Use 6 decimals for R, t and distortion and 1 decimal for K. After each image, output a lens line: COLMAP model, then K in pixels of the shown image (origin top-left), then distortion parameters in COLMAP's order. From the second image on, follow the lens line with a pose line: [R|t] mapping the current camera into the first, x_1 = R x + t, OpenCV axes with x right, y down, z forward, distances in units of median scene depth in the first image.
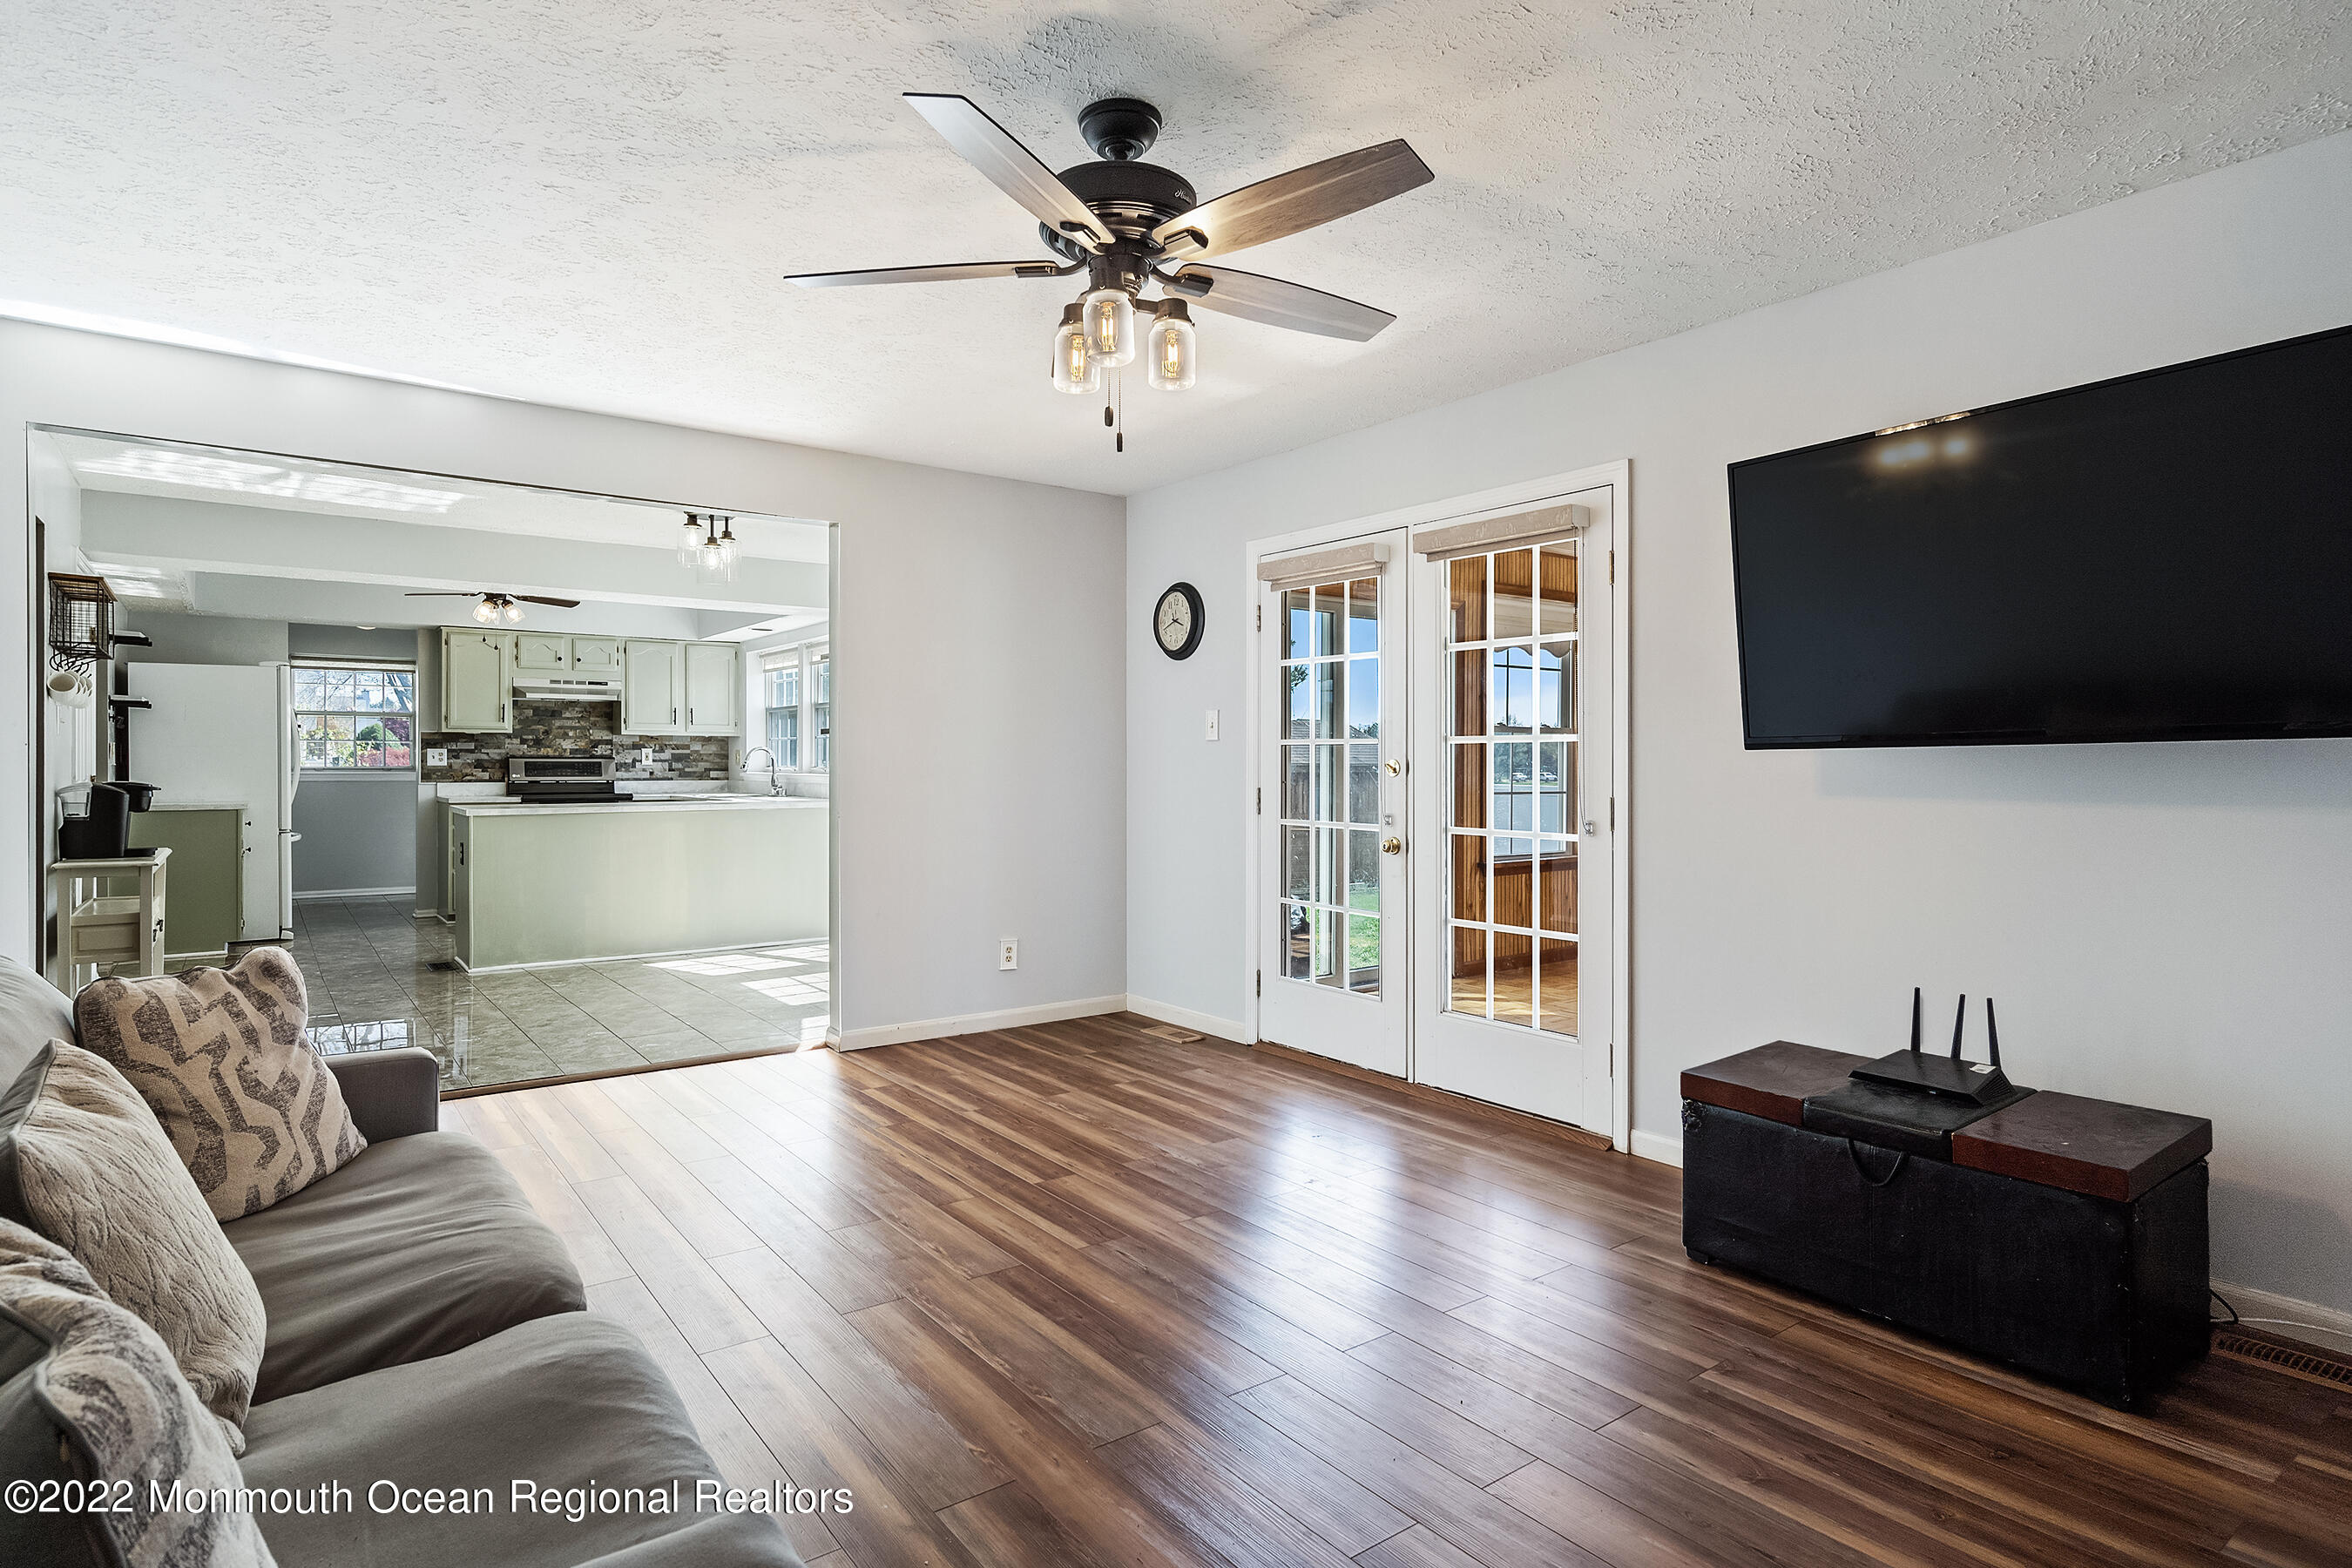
lens RADIAL K [[1214.0, 0, 1155.4], [0, 1214.0, 775.6], [0, 0, 1]] dist [0.001325, 0.001018]
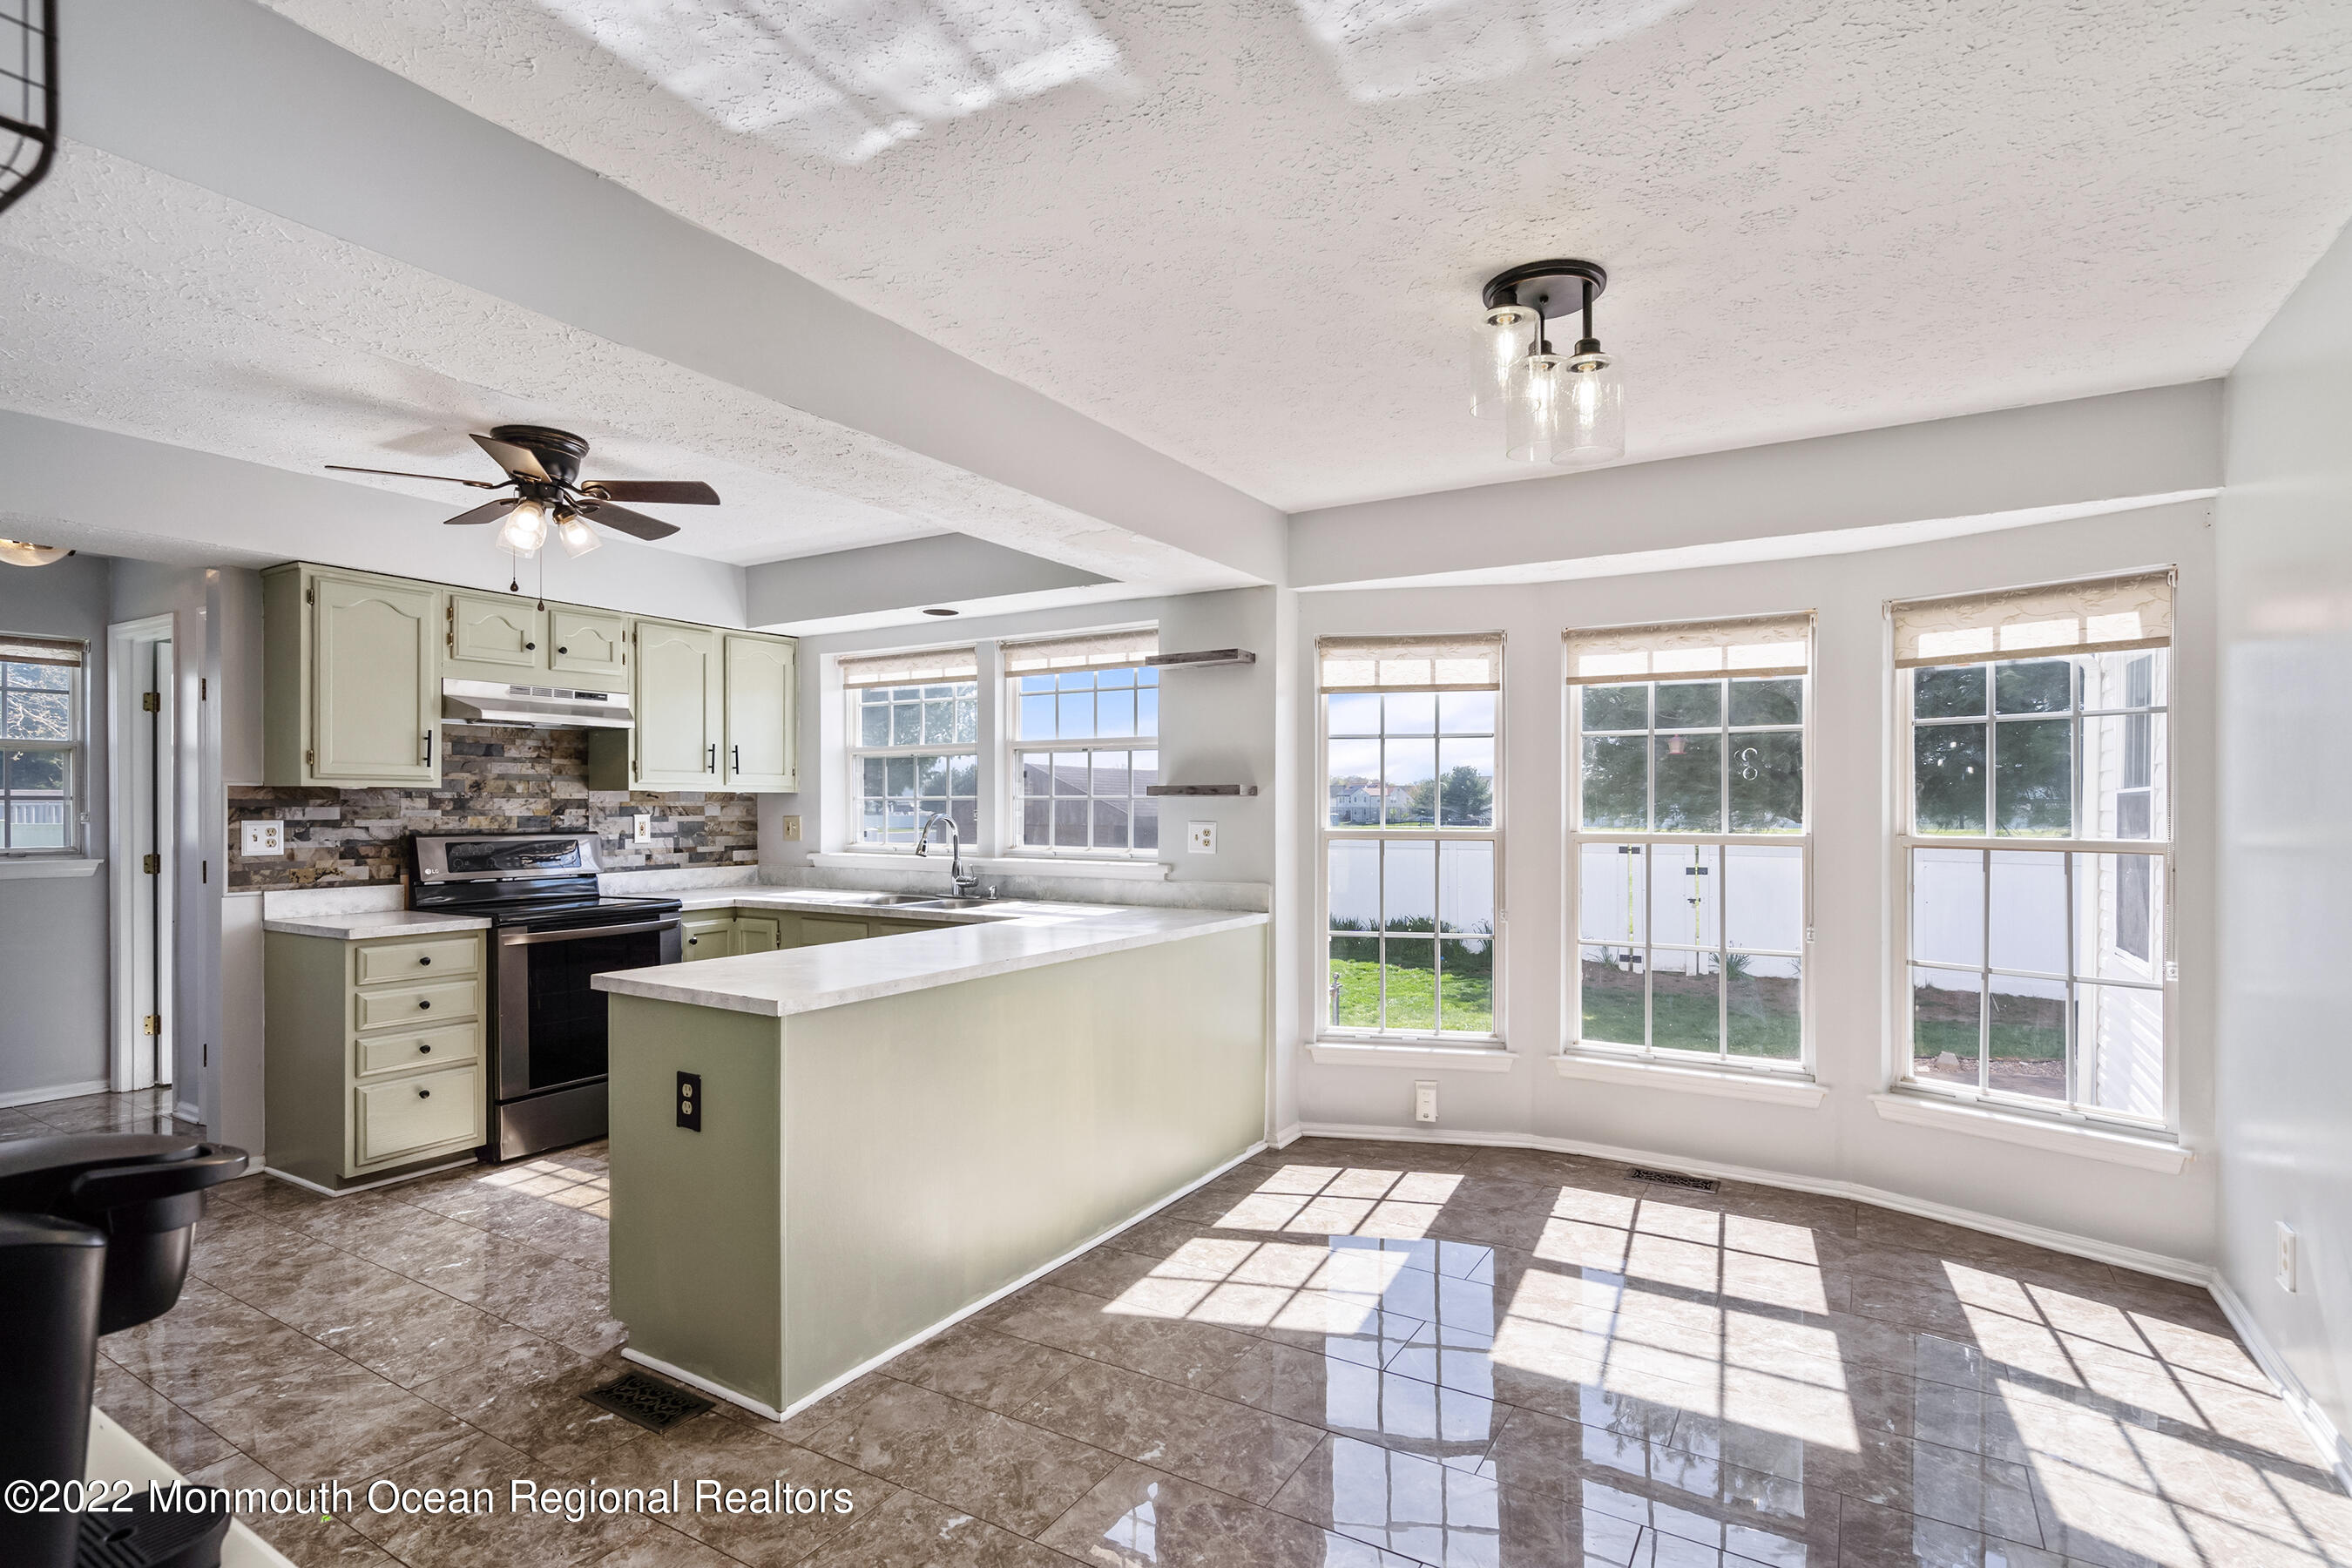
lens RADIAL K [[1143.2, 0, 1143.6], [0, 1143.2, 807.1], [0, 0, 1]] dist [0.002309, 0.001297]
pose [[0.933823, -0.004660, 0.357705, -0.410098], [0.009593, 0.999882, -0.012016, -0.017838], [-0.357607, 0.014652, 0.933757, 0.434914]]
